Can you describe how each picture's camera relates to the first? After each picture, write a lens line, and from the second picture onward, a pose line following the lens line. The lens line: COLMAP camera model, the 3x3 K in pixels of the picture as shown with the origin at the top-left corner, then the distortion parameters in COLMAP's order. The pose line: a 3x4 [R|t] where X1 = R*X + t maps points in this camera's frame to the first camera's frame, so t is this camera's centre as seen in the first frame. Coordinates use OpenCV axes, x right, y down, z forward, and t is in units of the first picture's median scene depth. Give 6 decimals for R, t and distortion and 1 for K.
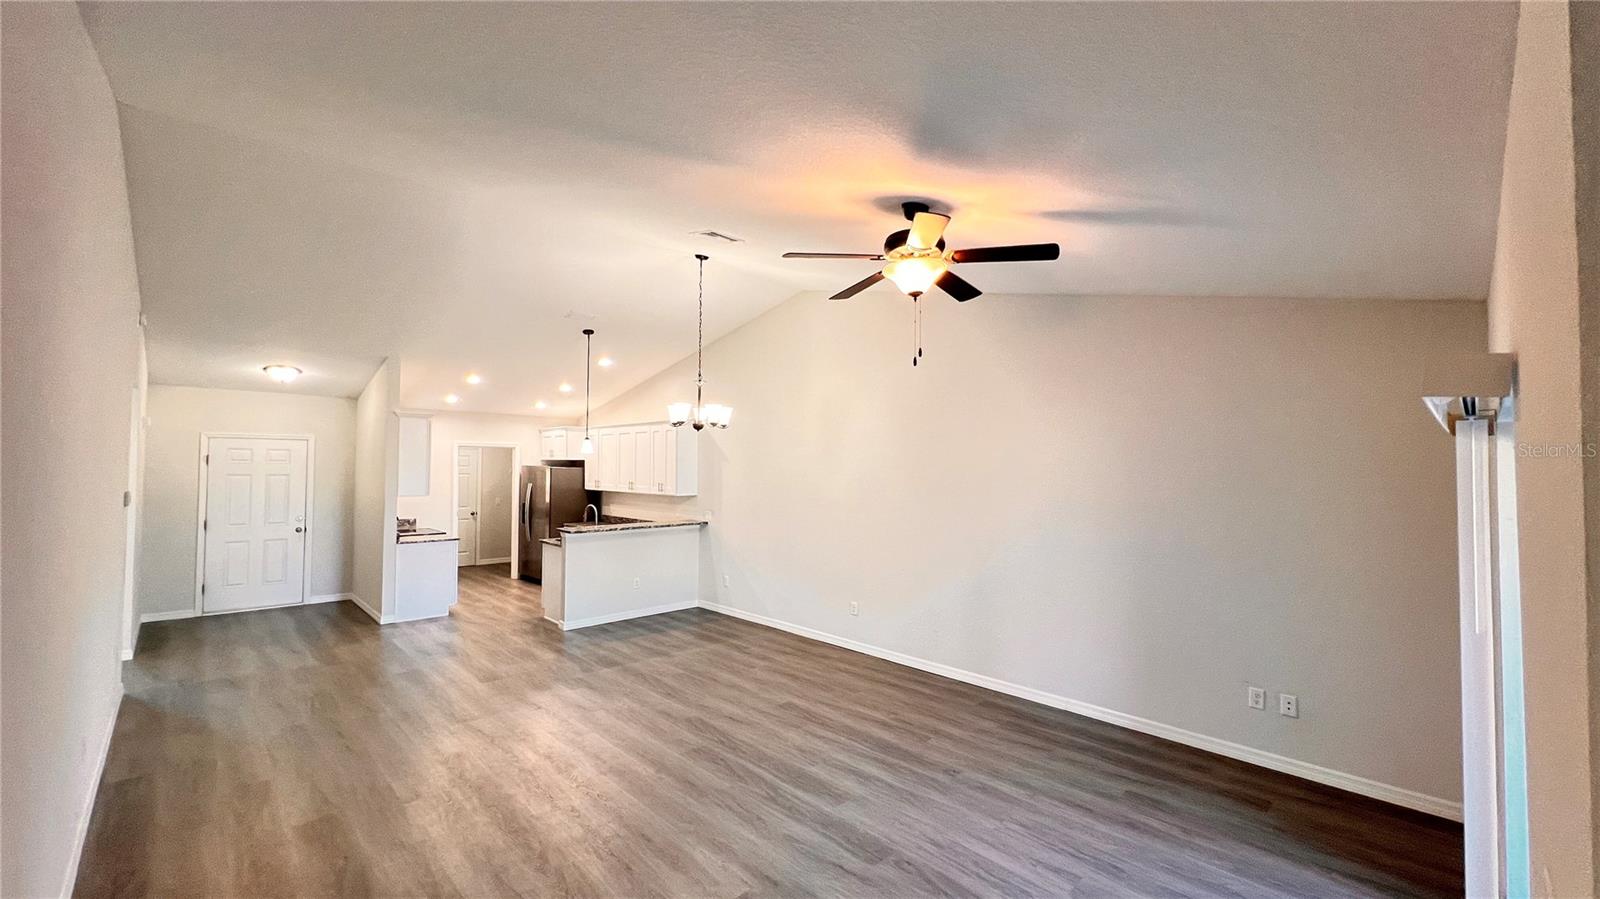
lens RADIAL K [[636.7, 0, 798.3], [0, 636.7, 448.8], [0, 0, 1]] dist [0.001336, -0.000258]
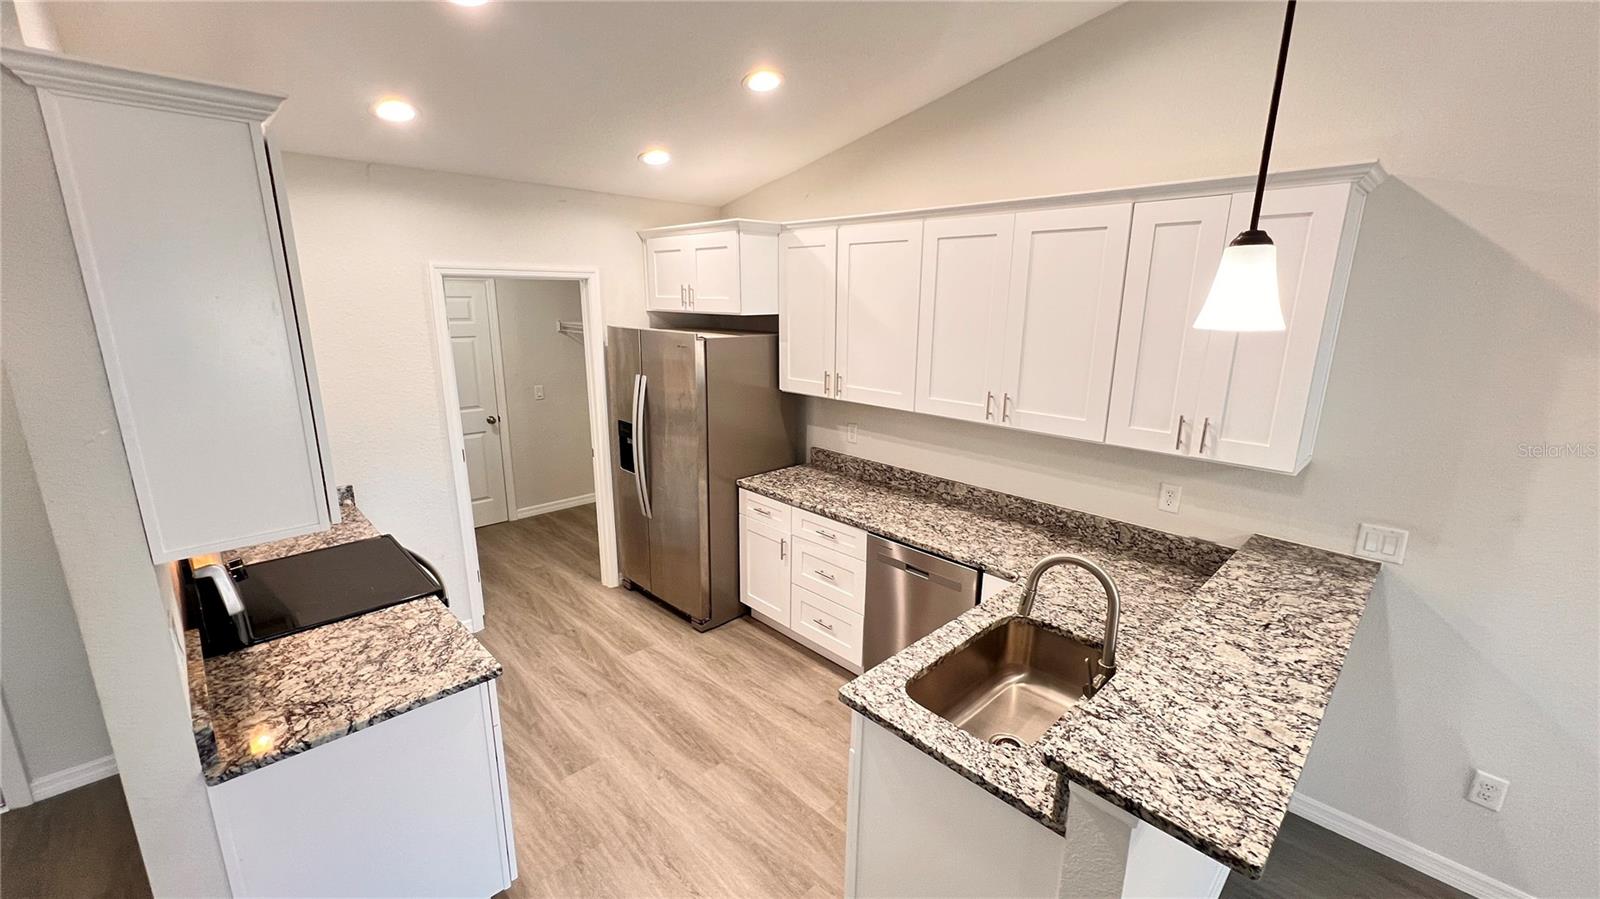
lens RADIAL K [[640.3, 0, 798.9], [0, 640.3, 449.8], [0, 0, 1]] dist [-0.000184, 0.000548]
pose [[0.999990, 0.001884, 0.004133, -0.505453], [-0.002901, 0.965078, 0.261947, -0.006385], [-0.003495, -0.261956, 0.965073, 0.948281]]
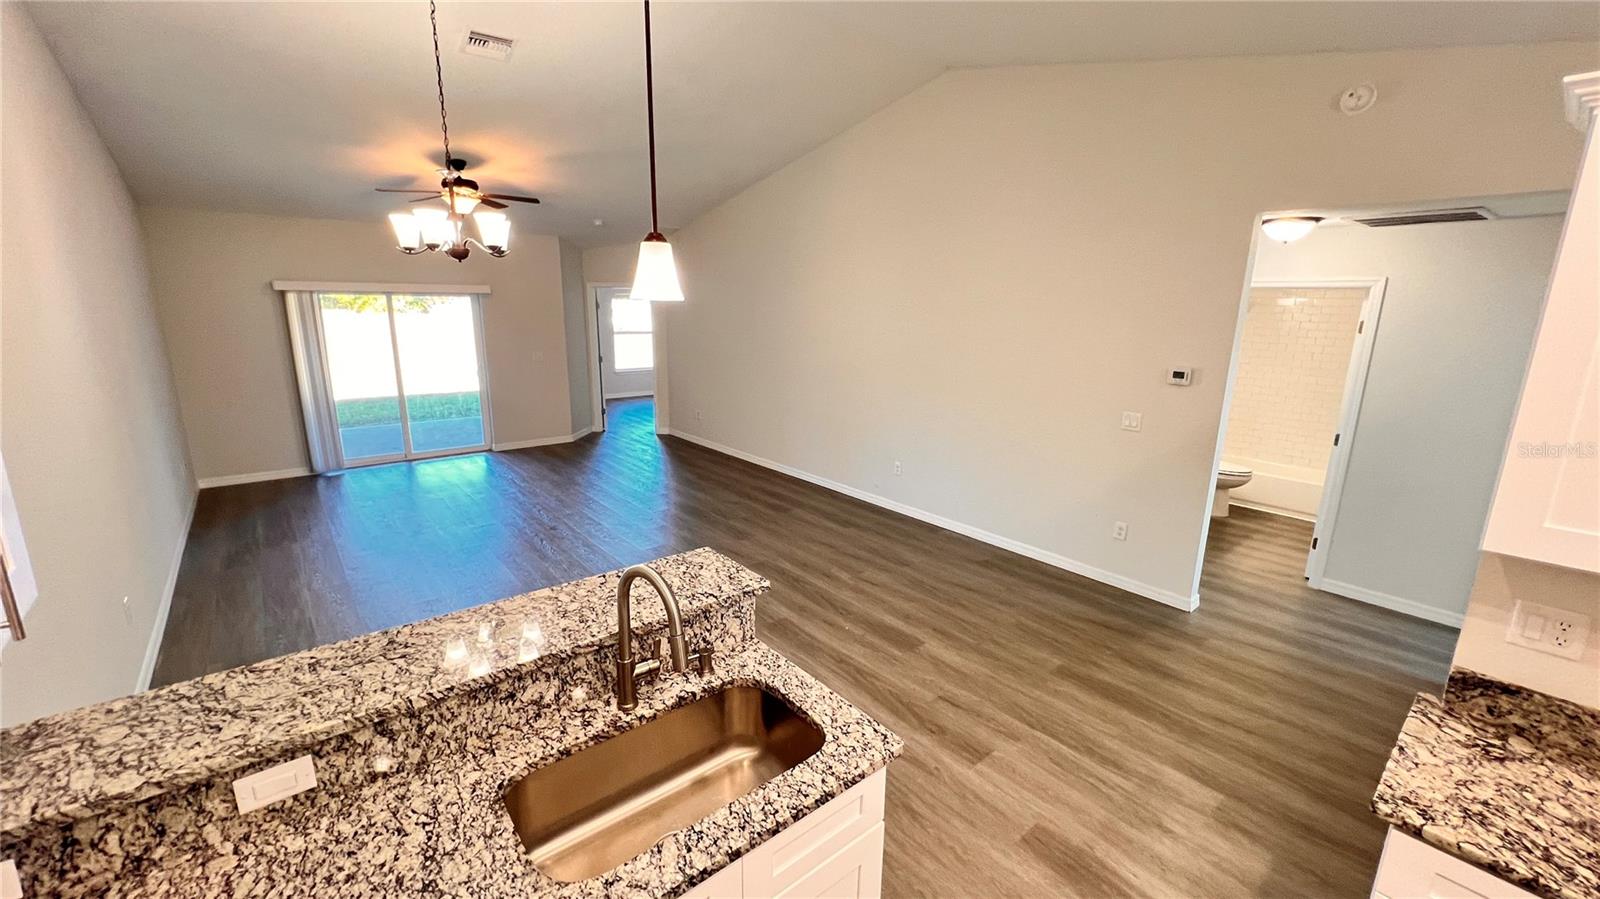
lens RADIAL K [[640.3, 0, 798.9], [0, 640.3, 449.8], [0, 0, 1]] dist [-0.000184, 0.000548]
pose [[-0.997016, -0.040765, 0.065547, -0.458064], [-0.026951, 0.979572, 0.199282, 0.014609], [-0.072332, 0.196921, -0.977748, 1.411917]]
